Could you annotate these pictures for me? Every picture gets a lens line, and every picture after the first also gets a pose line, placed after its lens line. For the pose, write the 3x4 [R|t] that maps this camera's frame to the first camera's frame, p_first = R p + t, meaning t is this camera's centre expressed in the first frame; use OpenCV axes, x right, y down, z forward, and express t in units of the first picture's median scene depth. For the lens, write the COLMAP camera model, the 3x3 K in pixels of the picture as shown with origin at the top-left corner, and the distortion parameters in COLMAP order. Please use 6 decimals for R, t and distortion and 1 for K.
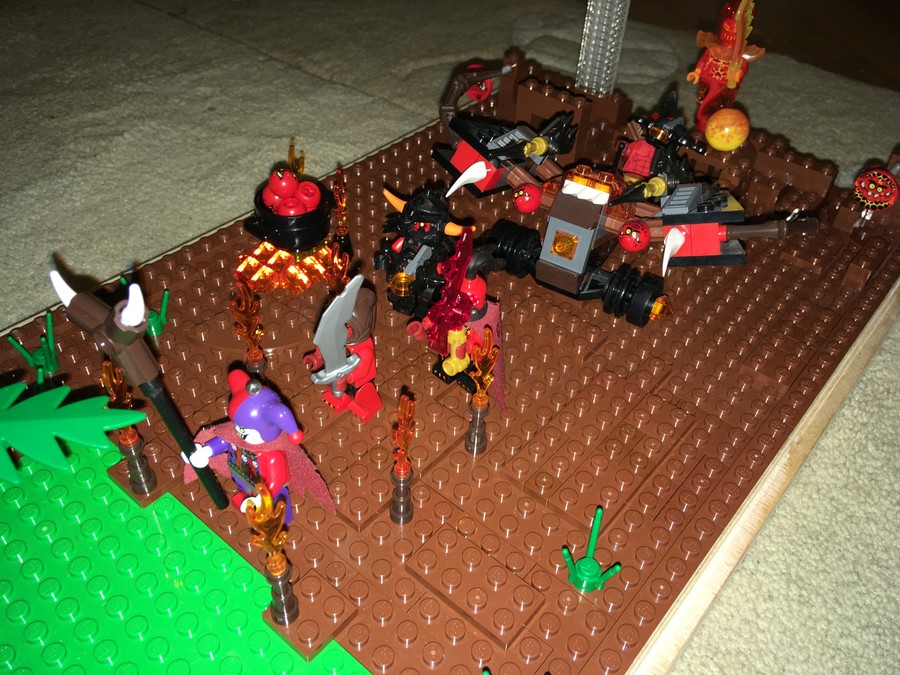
lens RADIAL K [[794.4, 0, 450.0], [0, 794.4, 337.5], [0, 0, 1]] dist [0.146822, -0.271390]
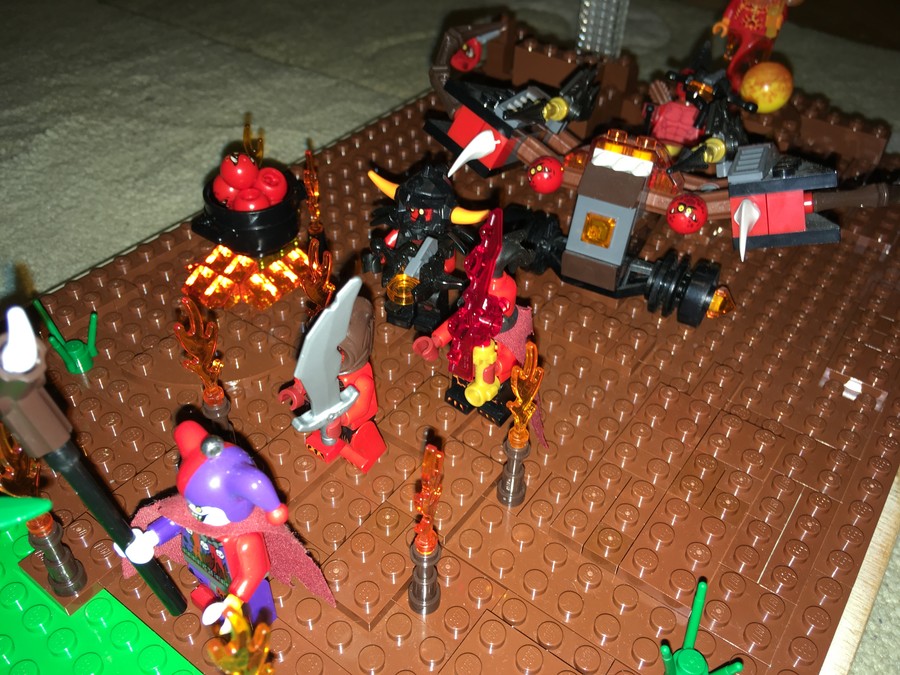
lens RADIAL K [[794.4, 0, 450.0], [0, 794.4, 337.5], [0, 0, 1]] dist [0.146822, -0.271390]
pose [[0.997515, -0.054600, 0.044527, -0.042899], [0.054872, 0.998481, -0.004906, -0.011779], [-0.044191, 0.007337, 0.998996, 0.192511]]
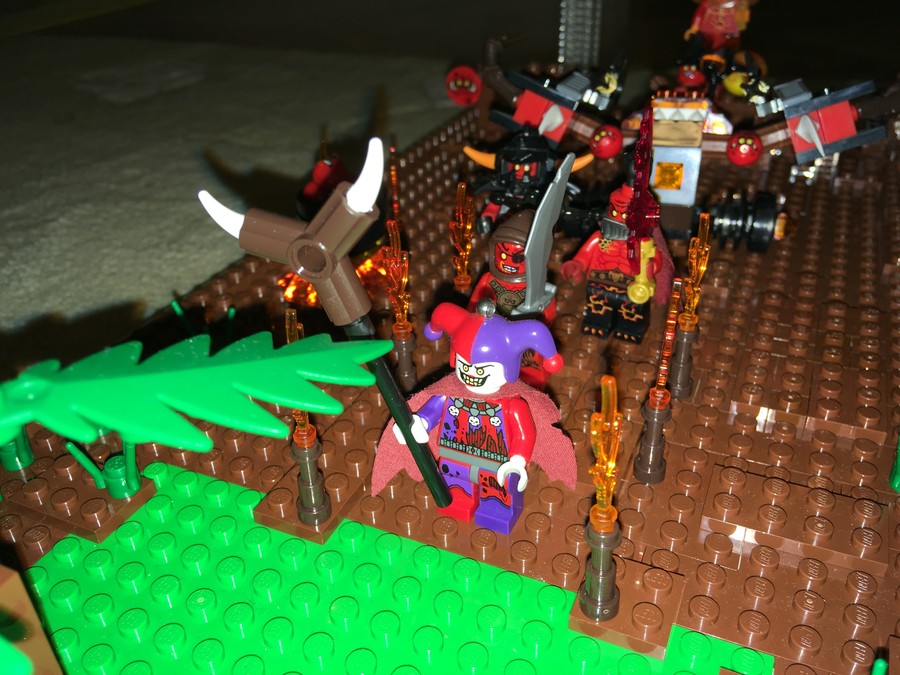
lens RADIAL K [[794.4, 0, 450.0], [0, 794.4, 337.5], [0, 0, 1]] dist [0.146822, -0.271390]
pose [[0.960334, -0.198362, 0.195987, -0.280938], [0.229059, 0.961980, -0.148747, 0.124938], [-0.159030, 0.187739, 0.969259, 0.190811]]
